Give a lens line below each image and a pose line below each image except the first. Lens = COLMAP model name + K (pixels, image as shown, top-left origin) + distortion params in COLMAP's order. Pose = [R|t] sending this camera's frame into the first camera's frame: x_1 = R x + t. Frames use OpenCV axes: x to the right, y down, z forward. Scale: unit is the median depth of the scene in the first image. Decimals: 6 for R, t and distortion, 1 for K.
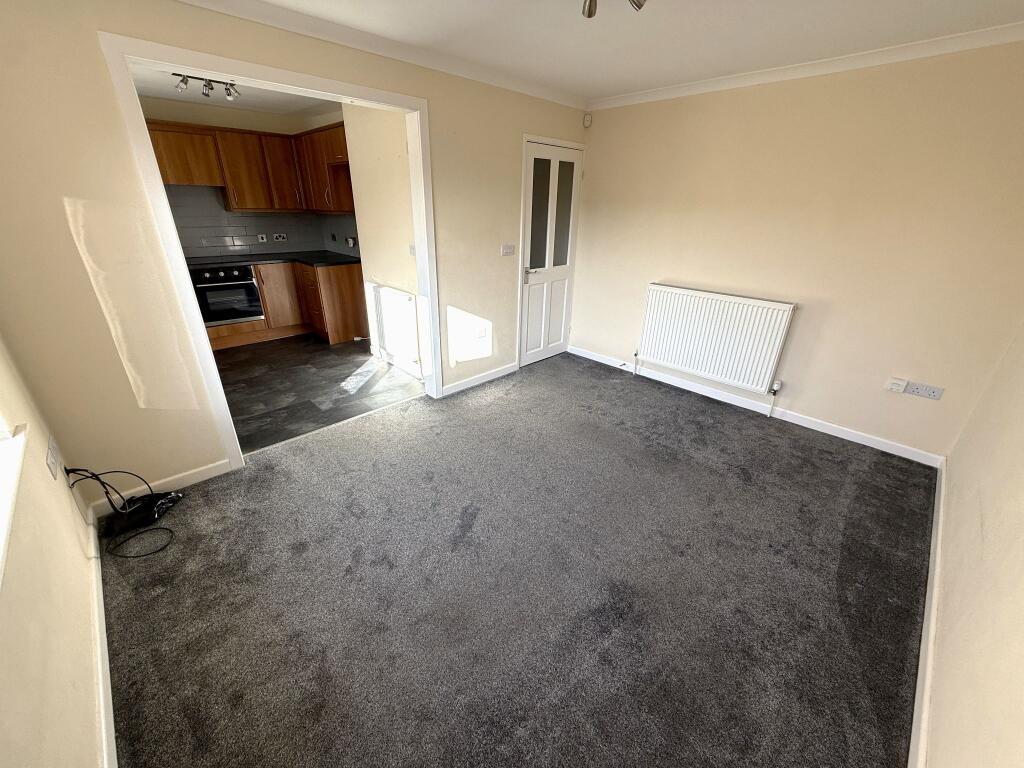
lens RADIAL K [[405.2, 0, 512.2], [0, 405.2, 385.0], [0, 0, 1]] dist [-0.001427, 0.000131]
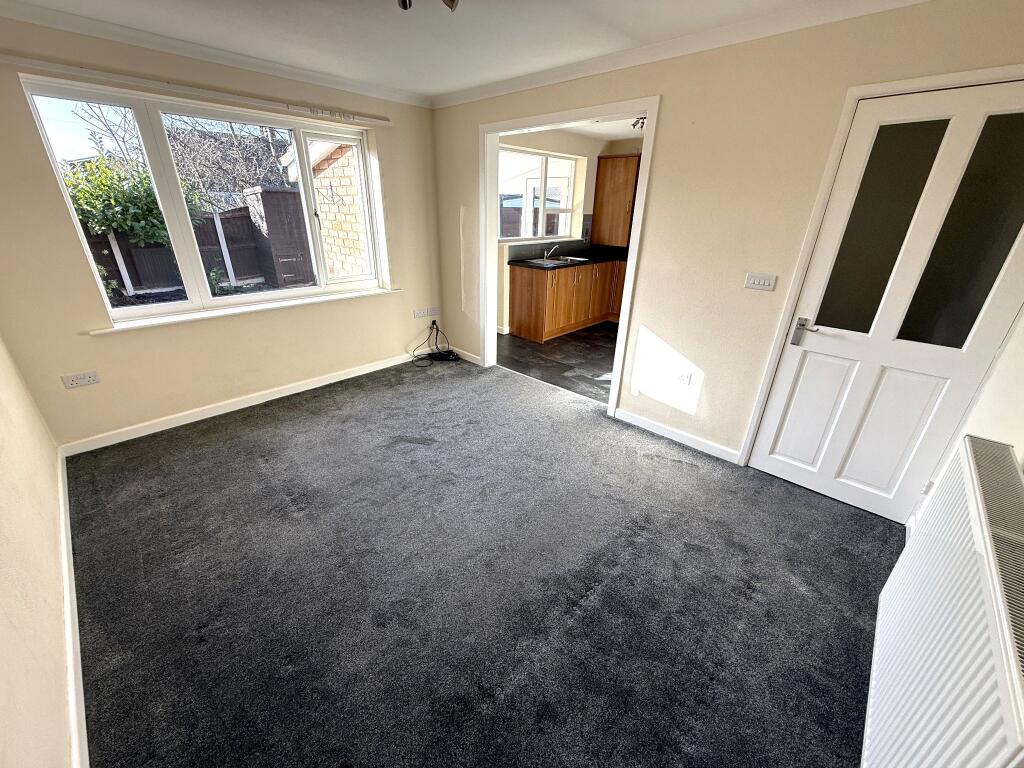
lens RADIAL K [[405.2, 0, 508.5], [0, 405.2, 383.6], [0, 0, 1]] dist [-0.001427, 0.000131]
pose [[0.033769, 0.381236, -0.923861, 0.561673], [-0.426238, 0.841599, 0.331710, -0.208277], [0.903981, 0.382583, 0.190917, 0.500626]]
